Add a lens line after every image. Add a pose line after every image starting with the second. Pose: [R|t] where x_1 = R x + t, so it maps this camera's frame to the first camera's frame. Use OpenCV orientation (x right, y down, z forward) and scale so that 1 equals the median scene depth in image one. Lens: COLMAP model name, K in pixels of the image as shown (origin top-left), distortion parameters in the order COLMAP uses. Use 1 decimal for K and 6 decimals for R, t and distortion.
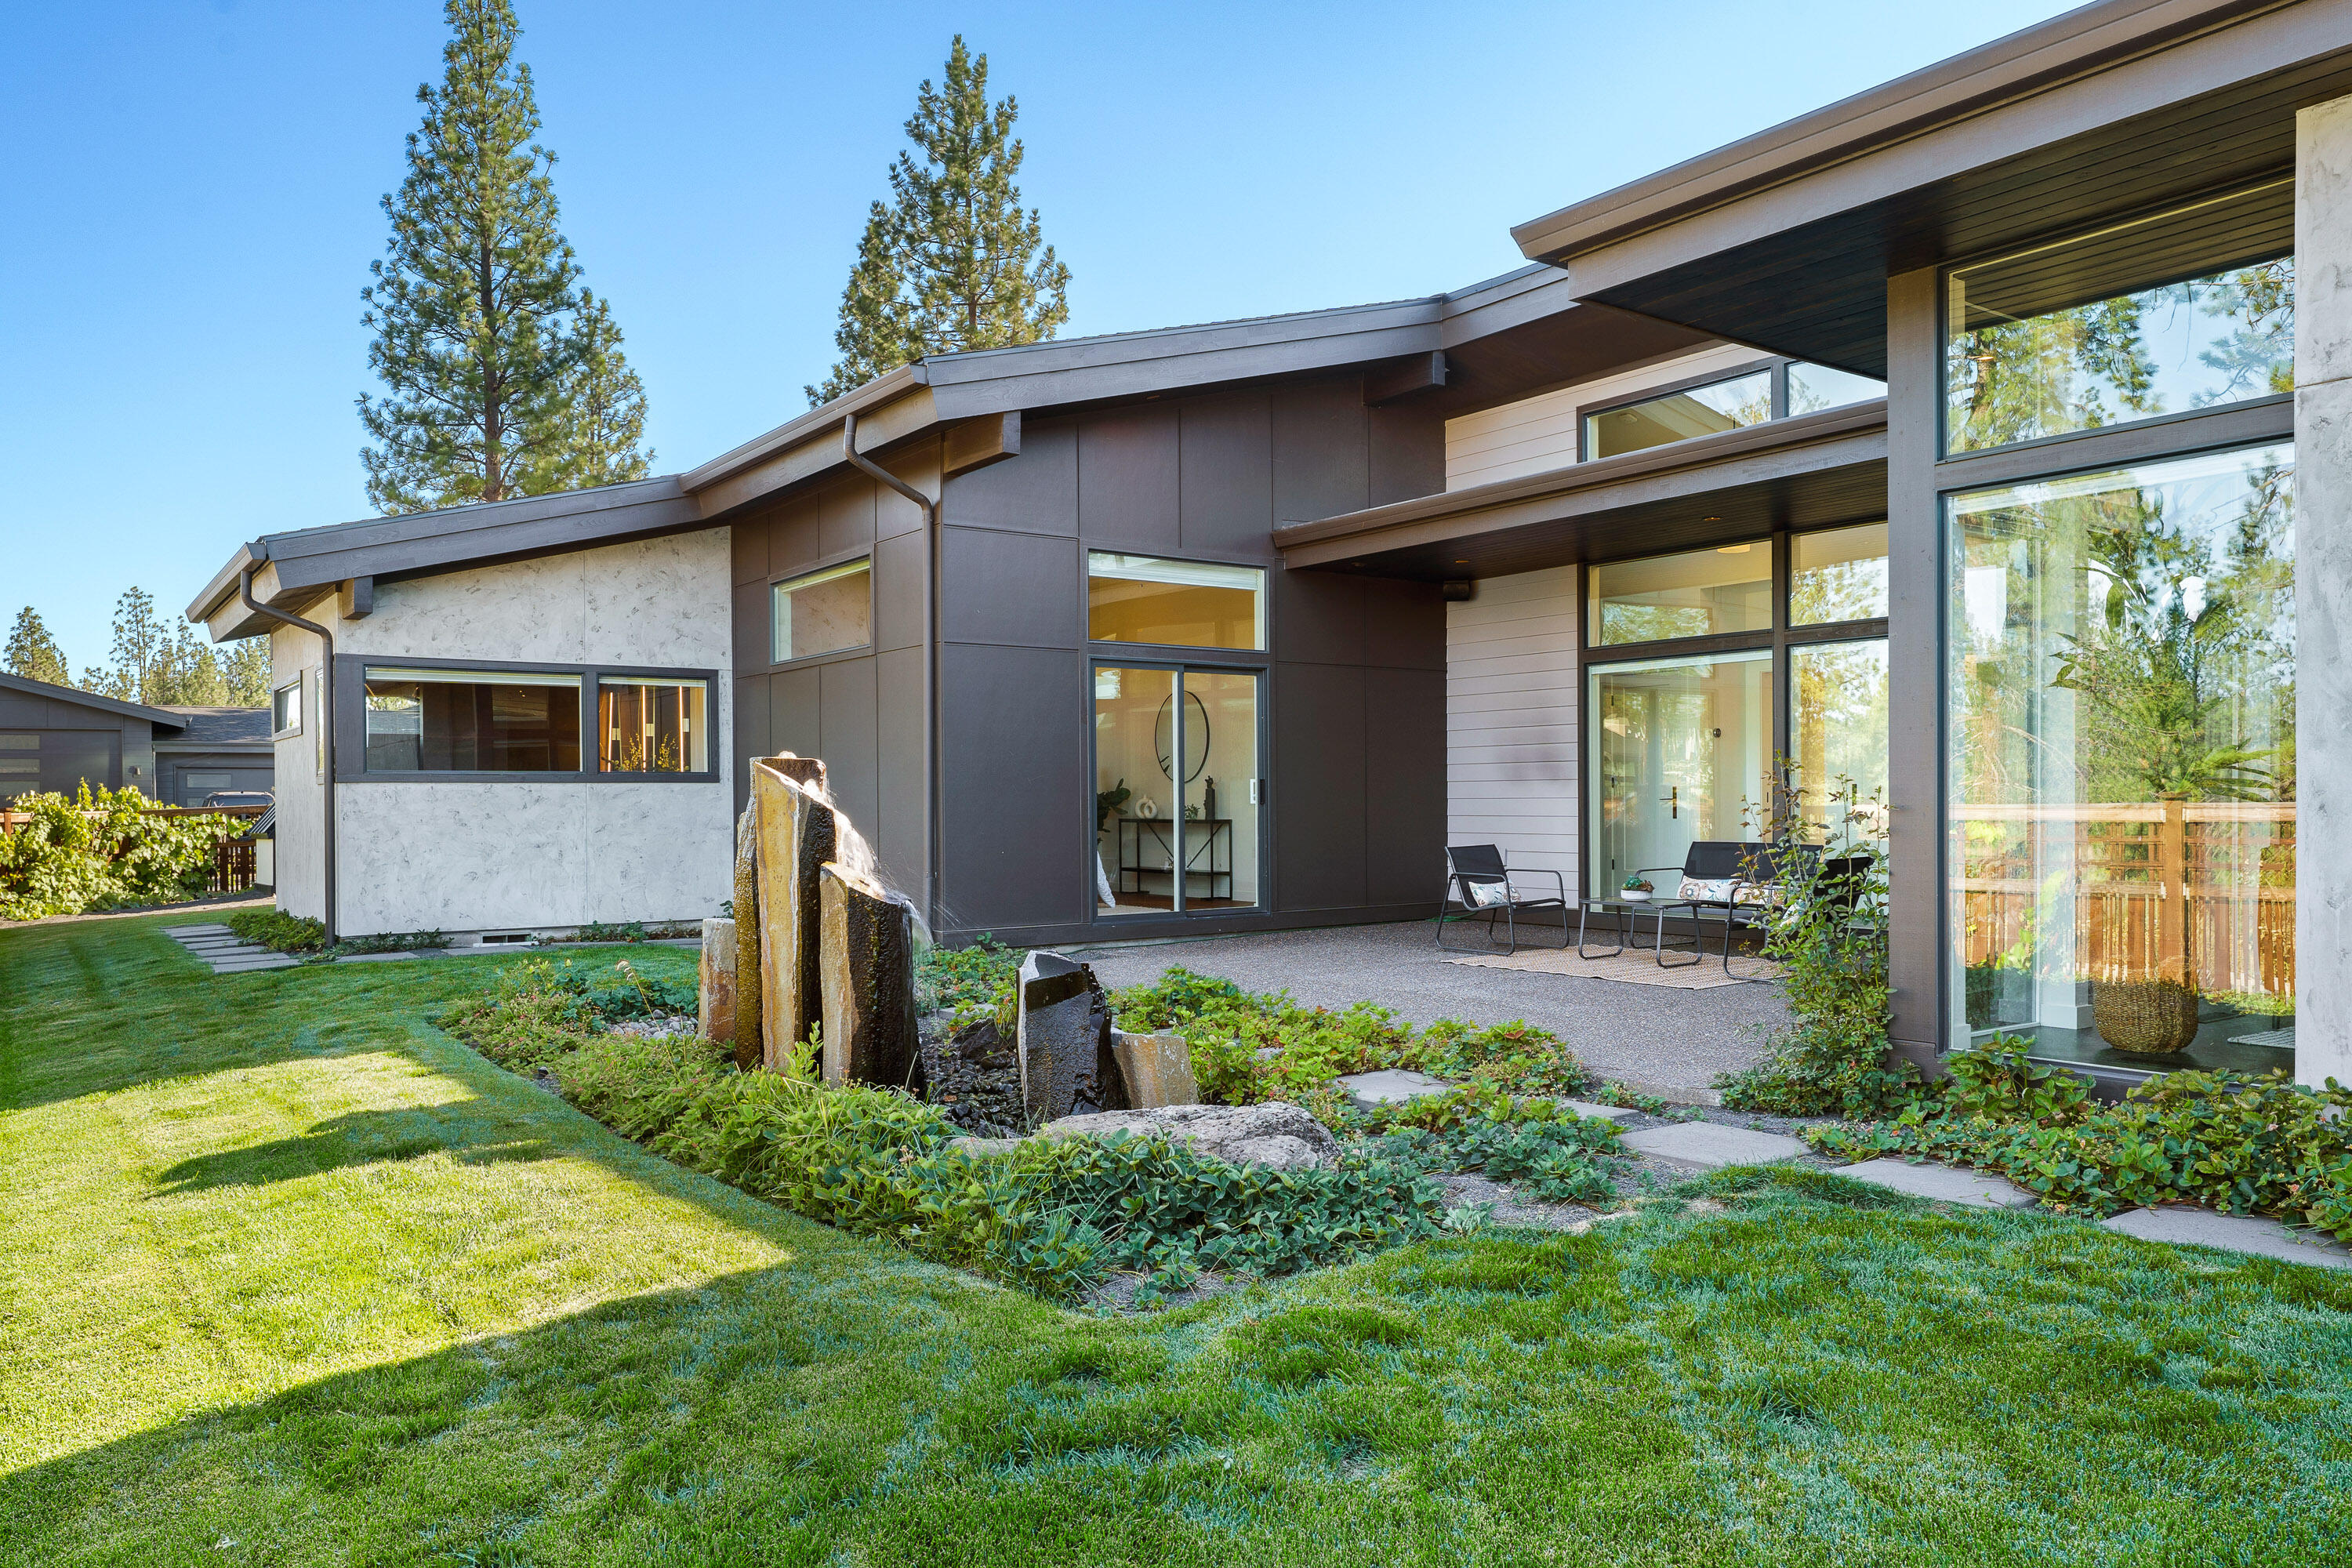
lens RADIAL K [[1690.4, 0, 1176.0], [0, 1690.4, 784.0], [0, 0, 1]] dist [0.006671, 0.001249]
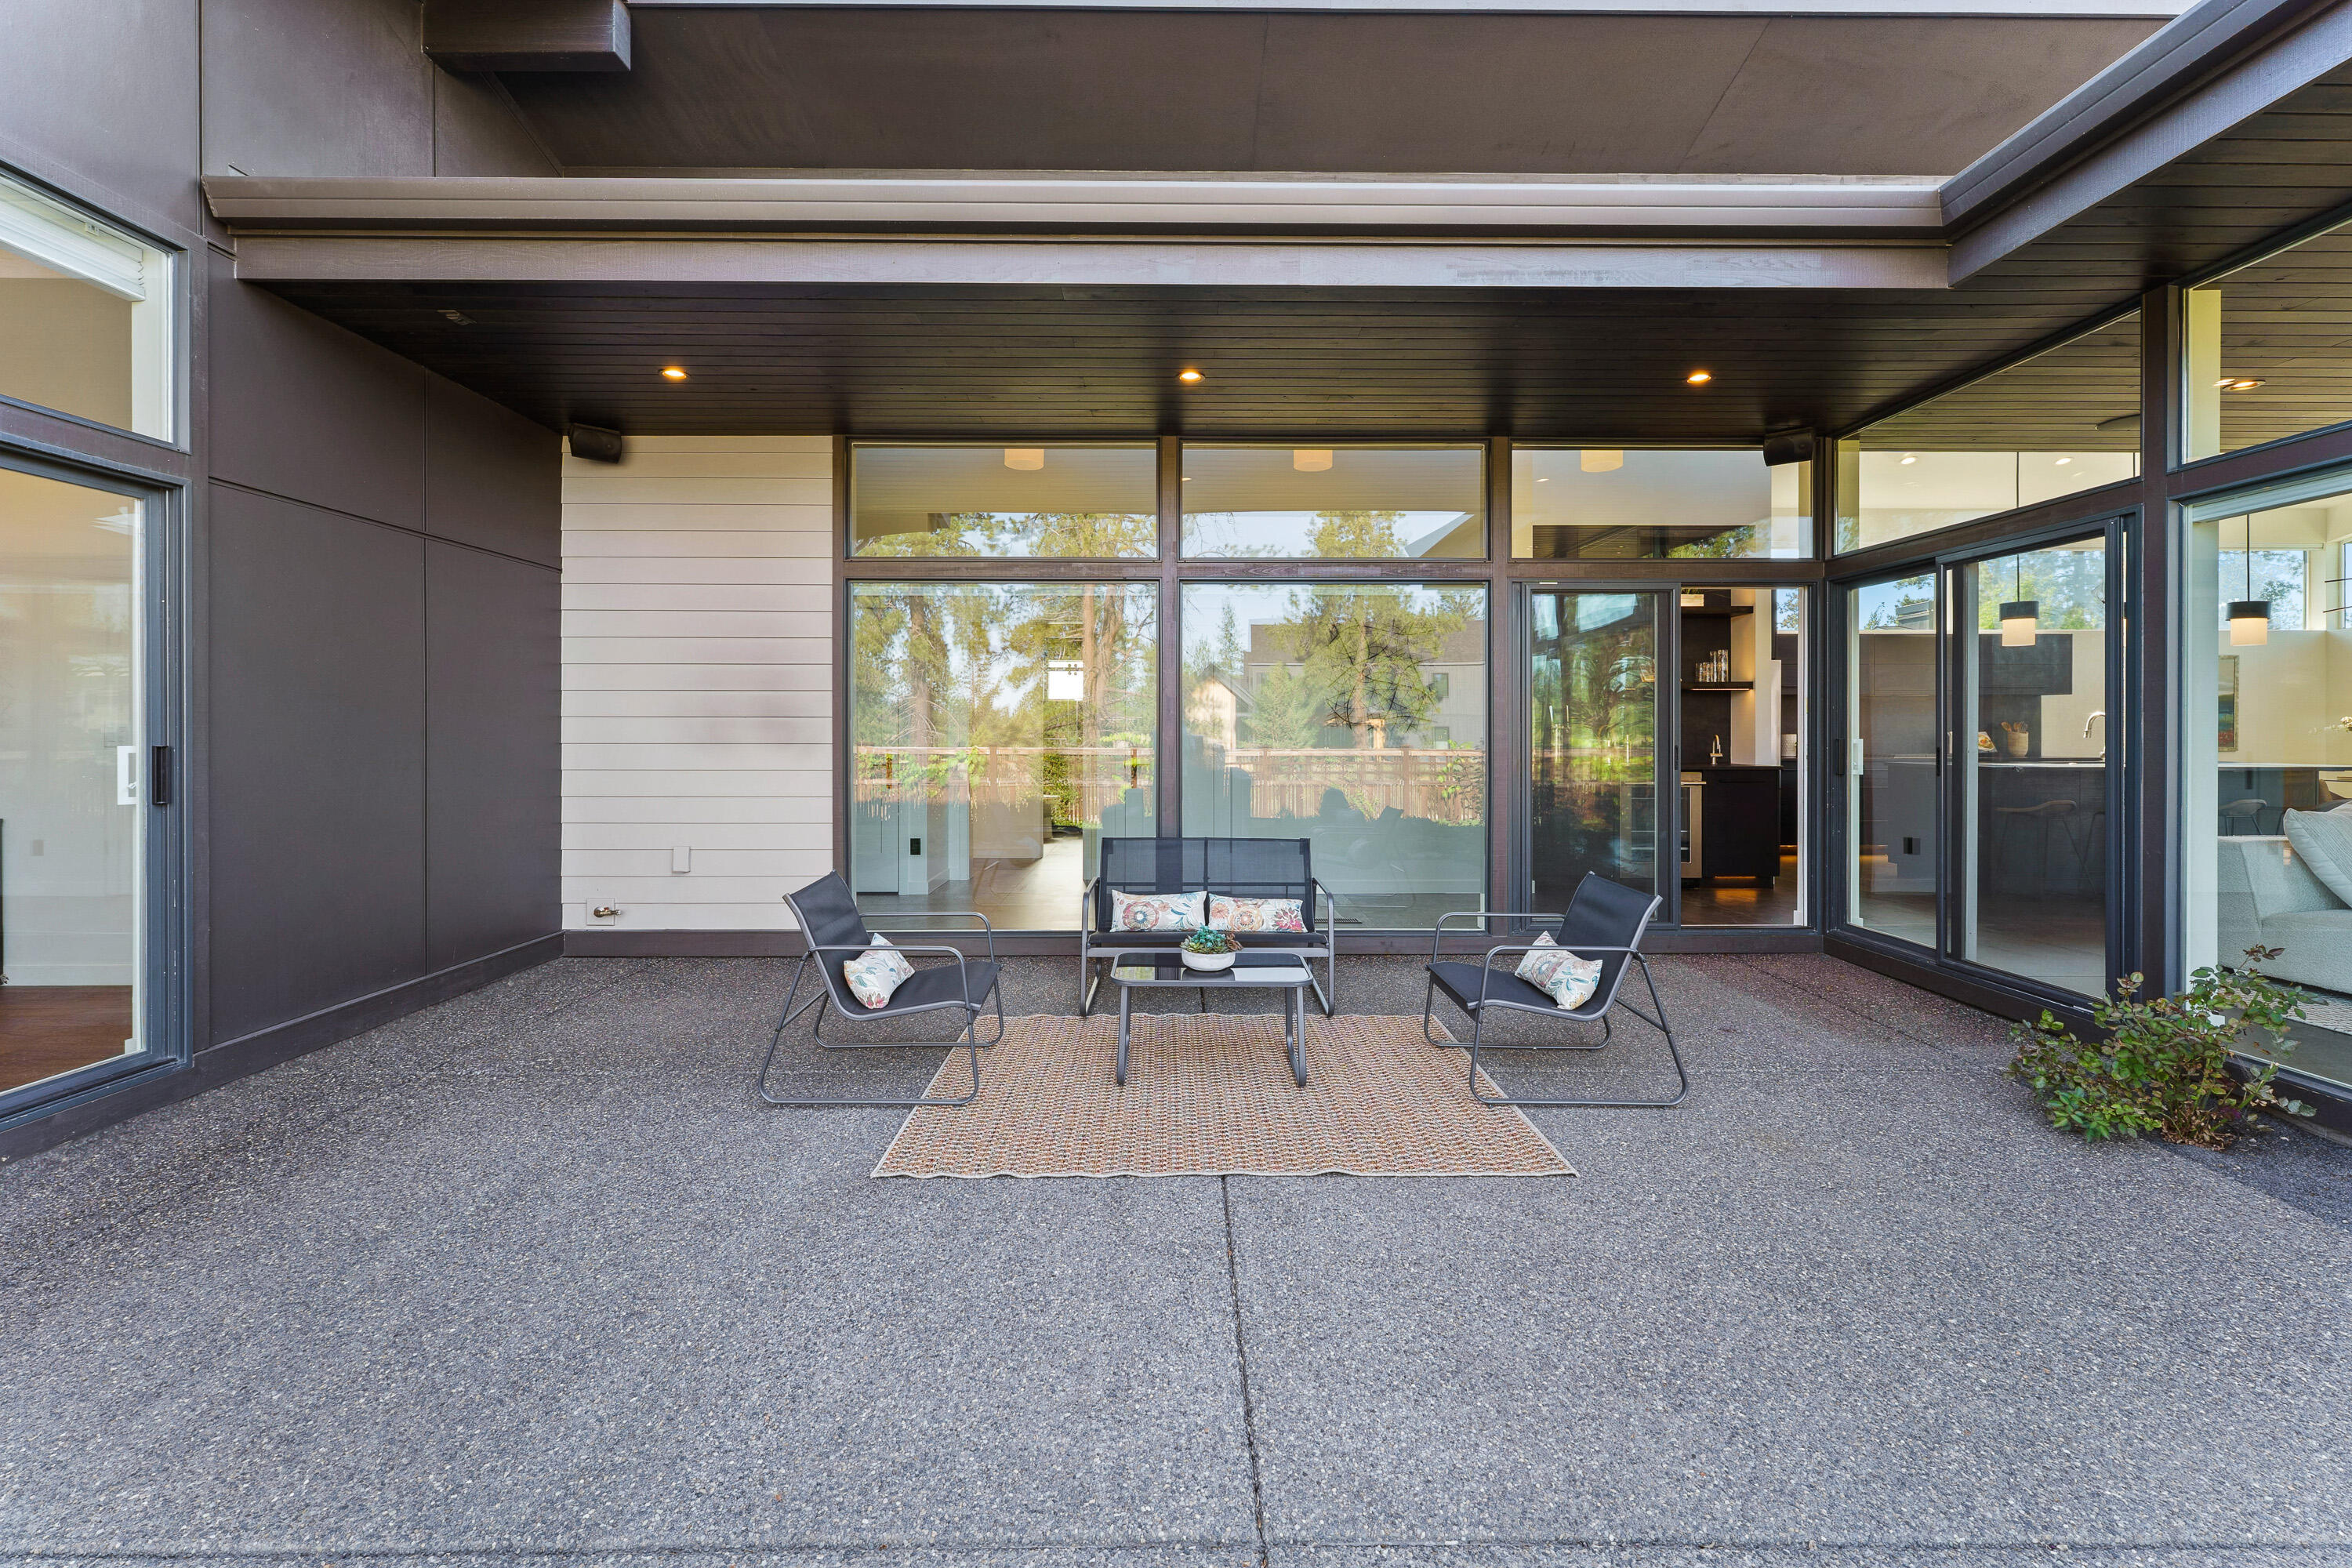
lens RADIAL K [[932.7, 0, 1180.1], [0, 932.7, 734.7], [0, 0, 1]] dist [0.000098, -0.000072]
pose [[0.552042, 0.005030, 0.833801, -0.003284], [-0.011644, 0.999931, 0.001677, -0.009037], [-0.833735, -0.010634, 0.552062, 0.657568]]
